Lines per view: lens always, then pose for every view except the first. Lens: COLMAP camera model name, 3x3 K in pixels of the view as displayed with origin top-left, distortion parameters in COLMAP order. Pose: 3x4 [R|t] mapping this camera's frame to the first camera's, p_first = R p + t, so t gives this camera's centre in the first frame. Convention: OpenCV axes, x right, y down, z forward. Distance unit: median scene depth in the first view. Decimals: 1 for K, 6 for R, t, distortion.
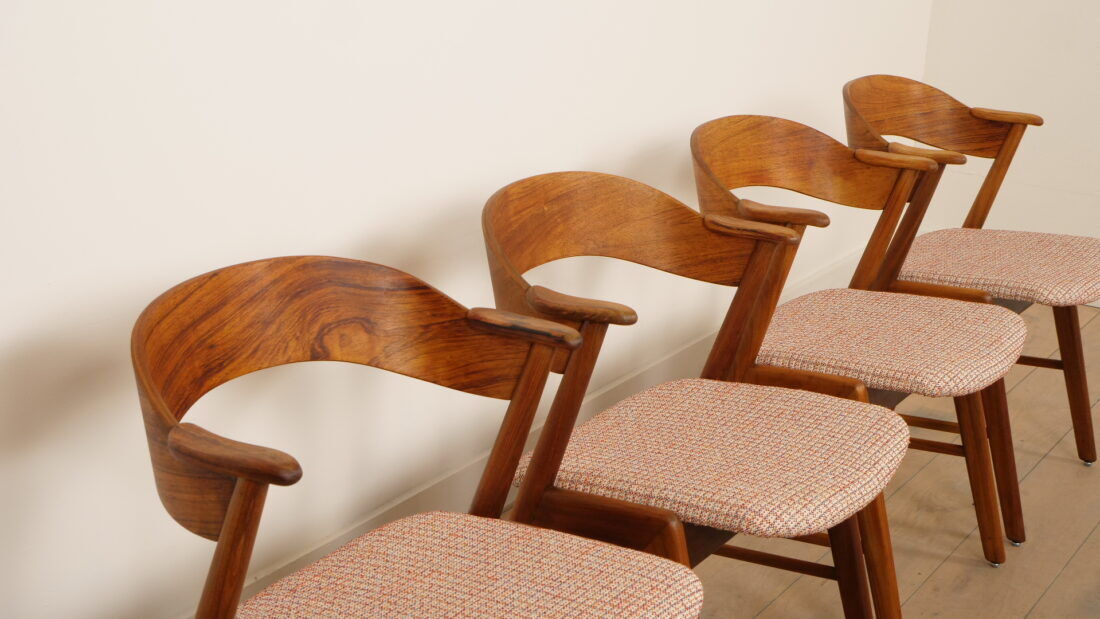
lens RADIAL K [[1557.7, 0, 550.0], [0, 1557.7, 309.5], [0, 0, 1]] dist [-0.035628, -0.014479]
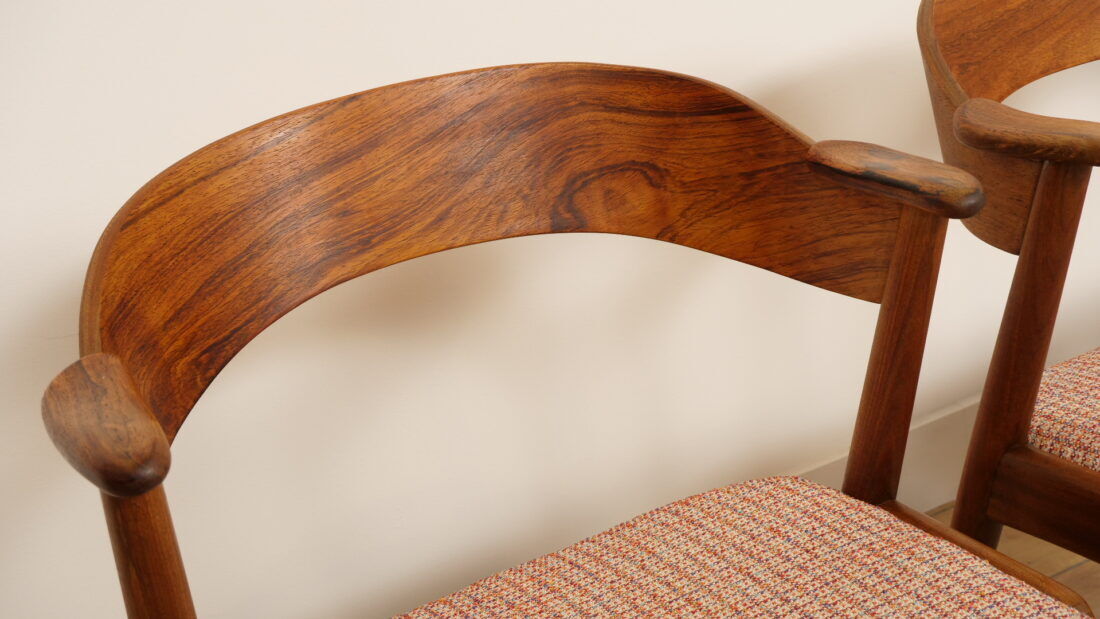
lens RADIAL K [[1428.8, 0, 550.0], [0, 1428.8, 309.5], [0, 0, 1]] dist [0.022516, 0.029282]
pose [[0.846968, 0.038539, -0.530245, 0.150328], [0.021474, 0.994075, 0.106552, 0.002257], [0.531210, -0.101633, 0.841123, 0.509736]]
